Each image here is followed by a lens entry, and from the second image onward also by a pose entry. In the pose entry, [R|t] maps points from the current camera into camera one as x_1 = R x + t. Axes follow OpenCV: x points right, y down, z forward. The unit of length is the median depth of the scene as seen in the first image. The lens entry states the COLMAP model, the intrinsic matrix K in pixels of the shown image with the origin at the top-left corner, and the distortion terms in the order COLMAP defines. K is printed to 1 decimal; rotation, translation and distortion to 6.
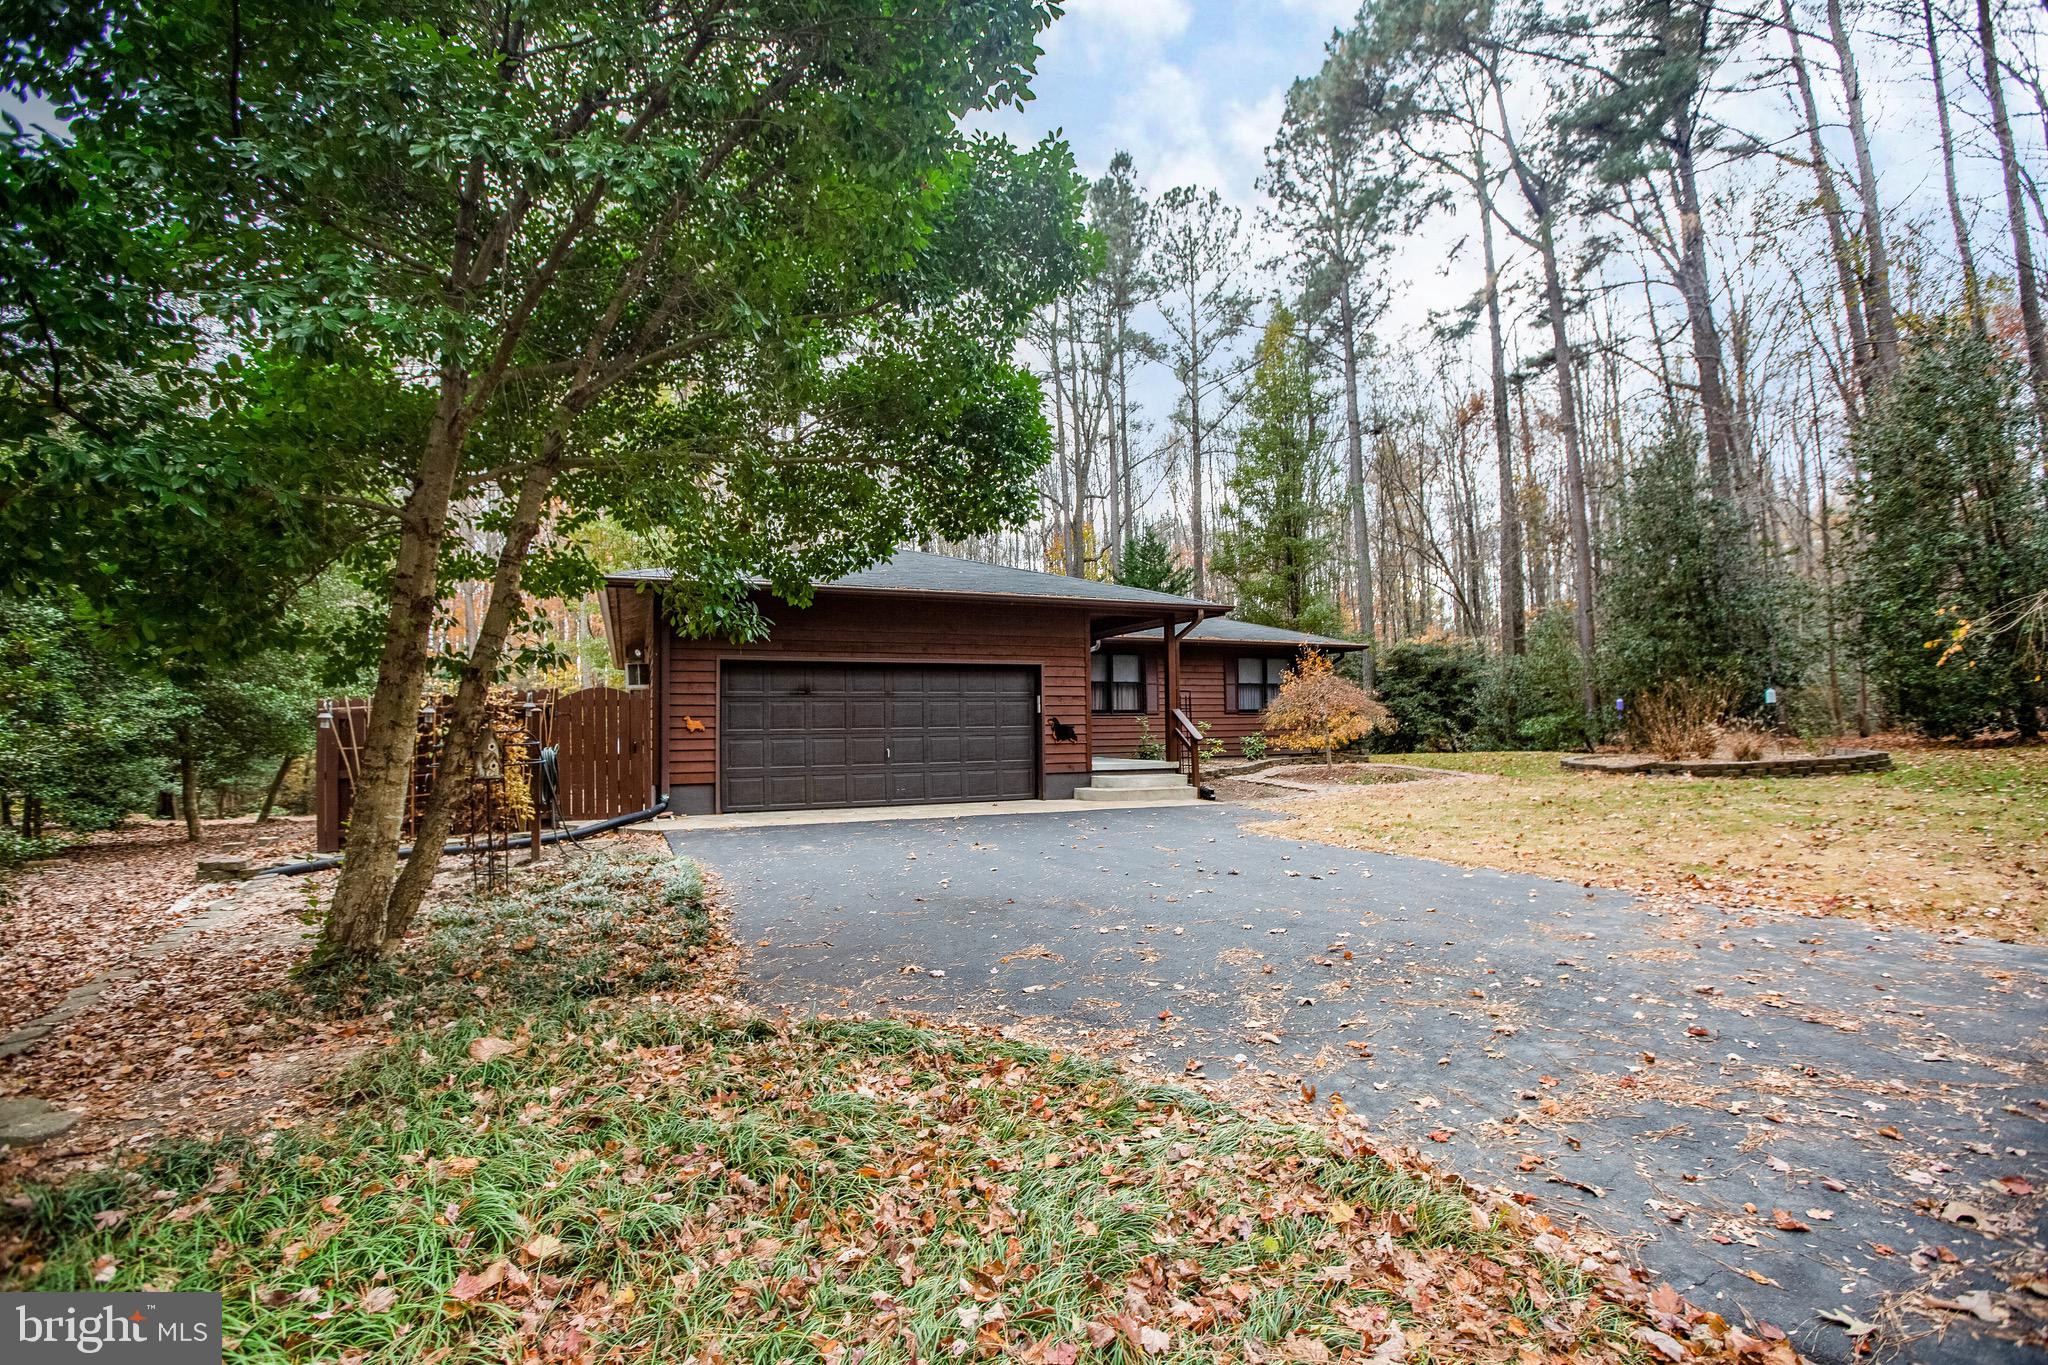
lens RADIAL K [[940.2, 0, 1039.0], [0, 940.2, 685.1], [0, 0, 1]] dist [-0.025736, 0.002180]
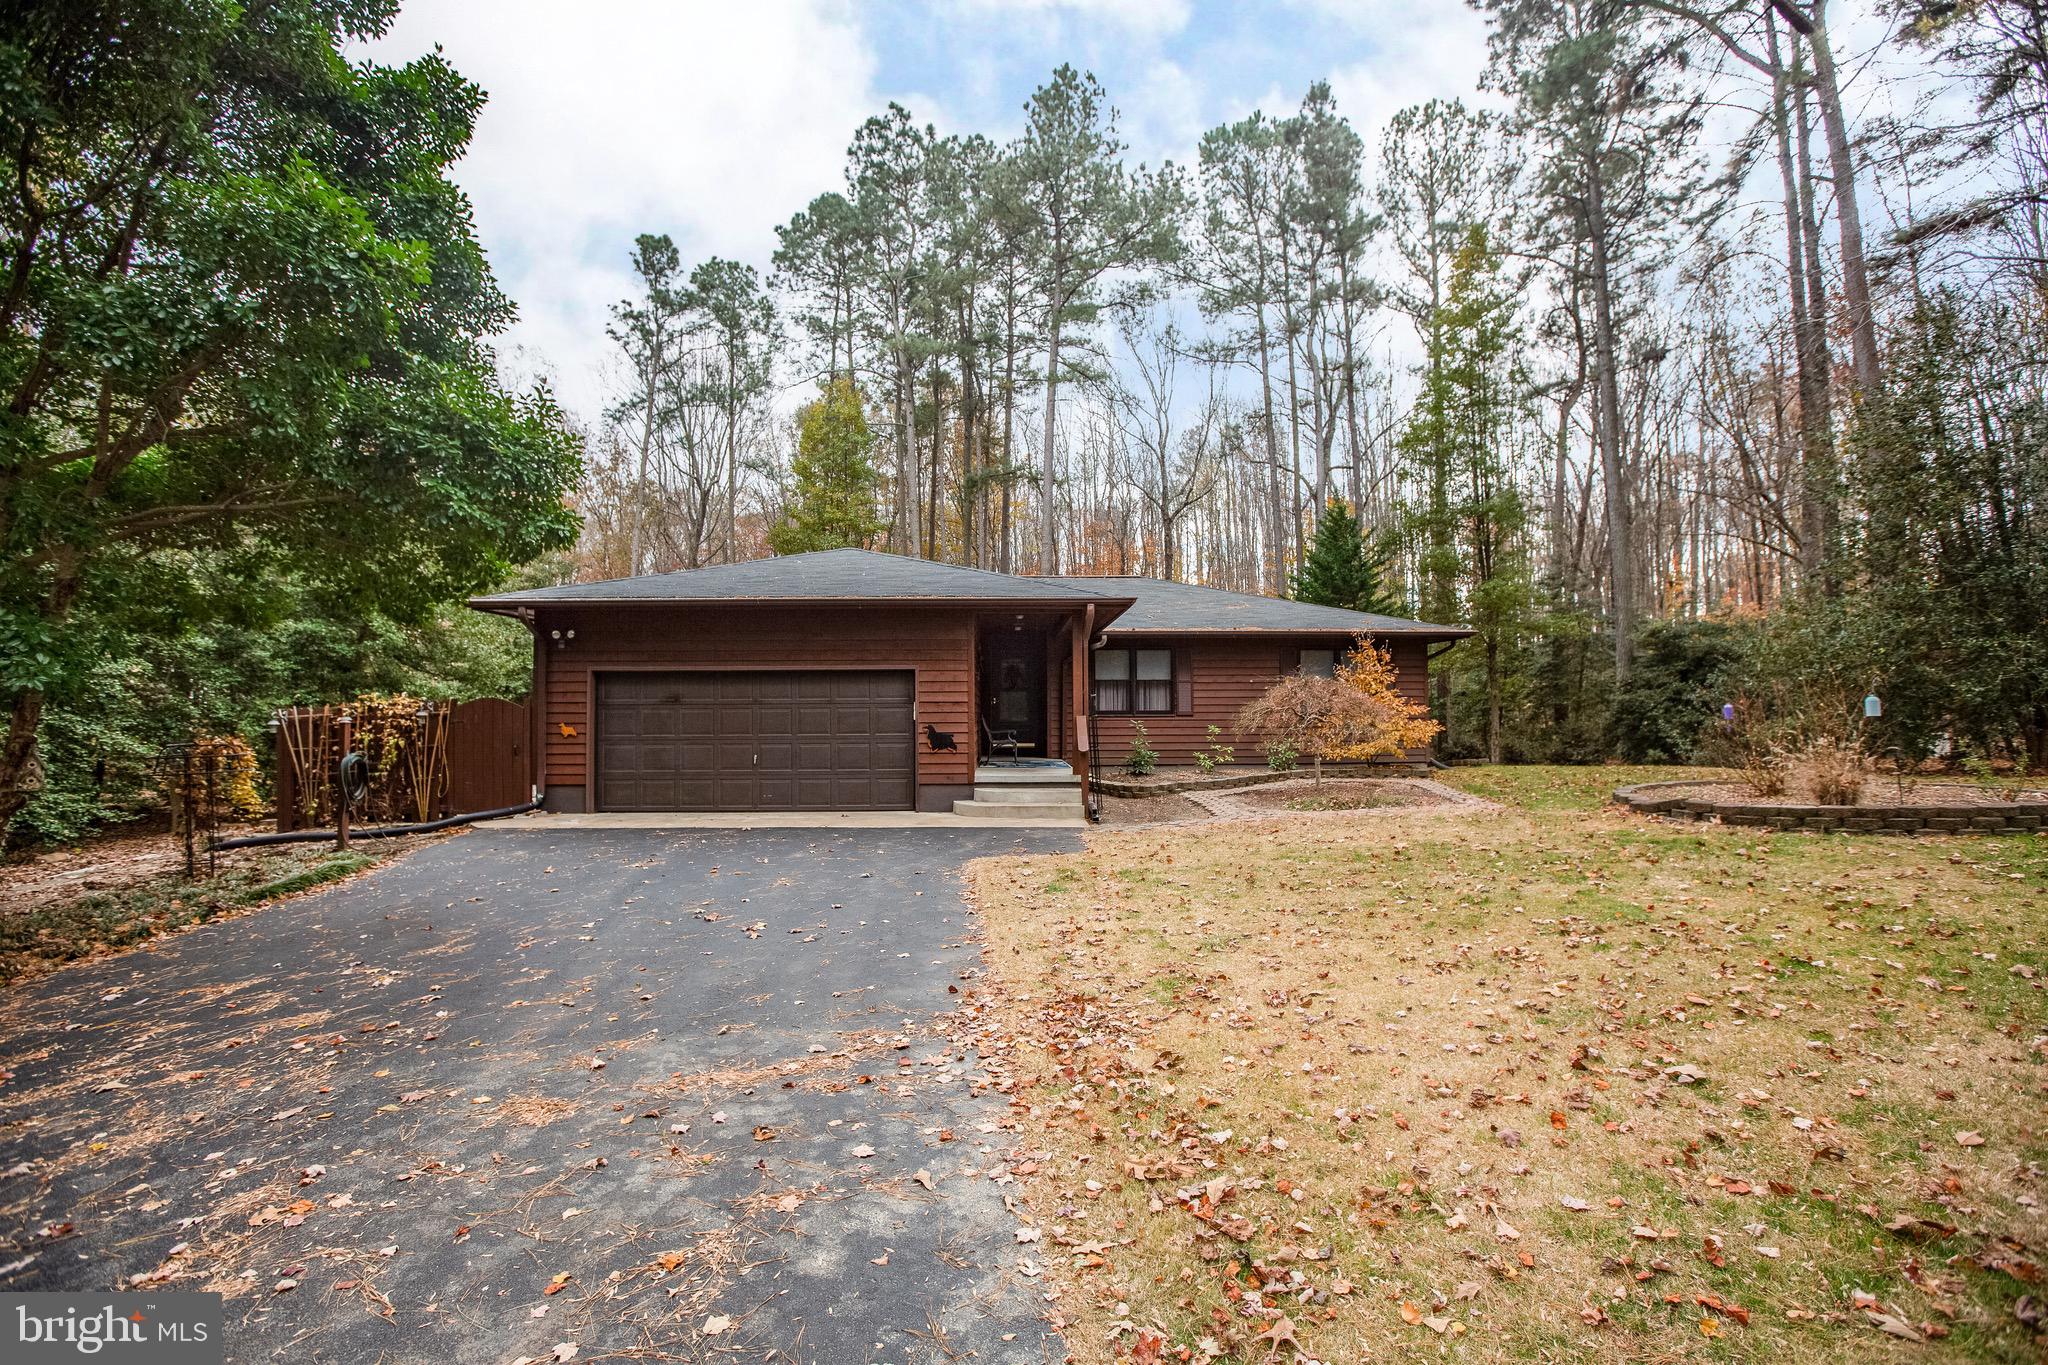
lens RADIAL K [[940.2, 0, 1025.9], [0, 940.2, 678.9], [0, 0, 1]] dist [-0.025736, 0.002180]
pose [[0.925163, -0.007836, -0.379490, 0.464150], [0.011020, 0.999920, 0.006219, -0.016549], [0.379411, -0.009936, 0.925175, 0.166967]]
